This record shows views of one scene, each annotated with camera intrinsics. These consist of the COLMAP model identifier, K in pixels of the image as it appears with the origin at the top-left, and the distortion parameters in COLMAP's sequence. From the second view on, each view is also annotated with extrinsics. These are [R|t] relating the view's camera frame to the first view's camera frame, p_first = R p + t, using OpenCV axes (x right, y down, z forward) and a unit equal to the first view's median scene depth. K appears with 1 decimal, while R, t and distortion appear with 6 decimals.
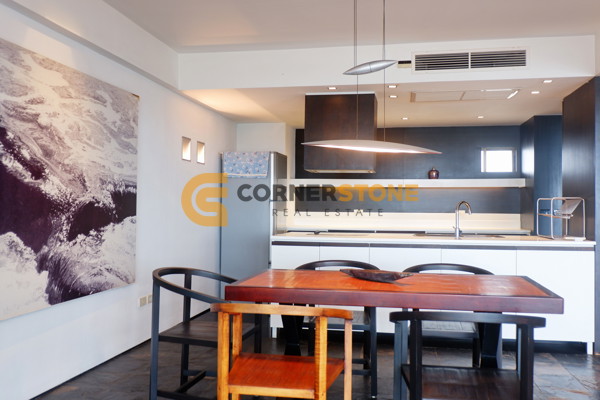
lens RADIAL K [[543.6, 0, 301.9], [0, 543.6, 199.6], [0, 0, 1]] dist [0.003736, 0.000000]
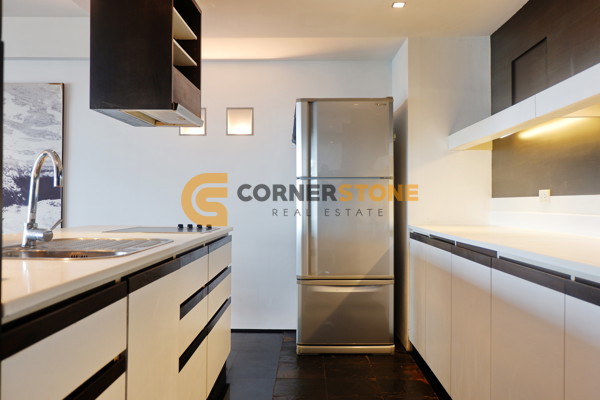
lens RADIAL K [[543.6, 0, 299.1], [0, 543.6, 201.2], [0, 0, 1]] dist [0.003736, 0.000000]
pose [[0.170768, -0.005848, -0.985294, 0.824314], [0.013105, 0.999907, -0.003663, 0.045253], [0.985224, -0.012286, 0.170829, 1.315554]]
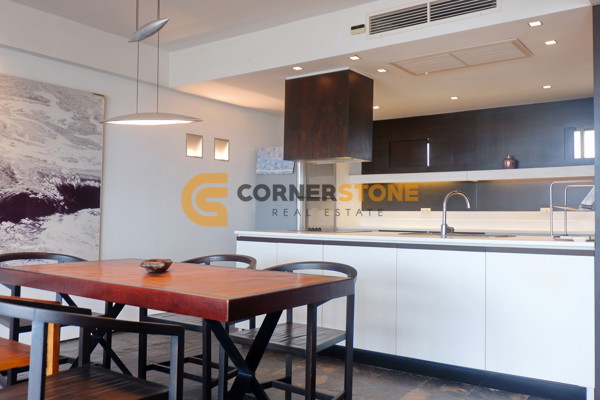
lens RADIAL K [[543.6, 0, 297.5], [0, 543.6, 196.3], [0, 0, 1]] dist [0.003736, 0.000000]
pose [[0.902724, -0.014567, -0.429974, 0.512801], [0.003934, 0.999664, -0.025607, 0.036171], [0.430203, 0.021424, 0.902478, 0.219612]]
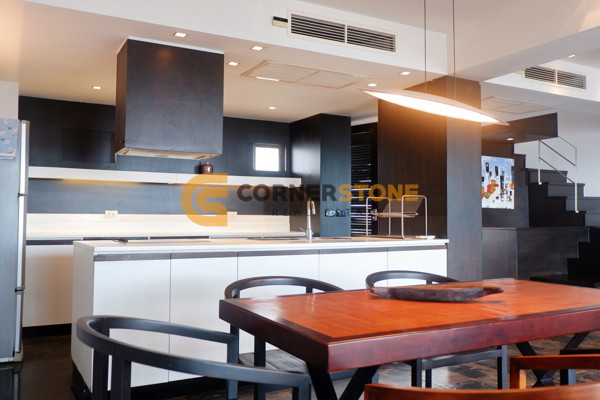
lens RADIAL K [[543.6, 0, 301.8], [0, 543.6, 197.5], [0, 0, 1]] dist [0.003736, 0.000000]
pose [[0.770011, 0.018867, 0.637751, -0.314477], [-0.007437, 0.999760, -0.020597, 0.023513], [-0.637987, 0.011117, 0.769967, 0.415243]]
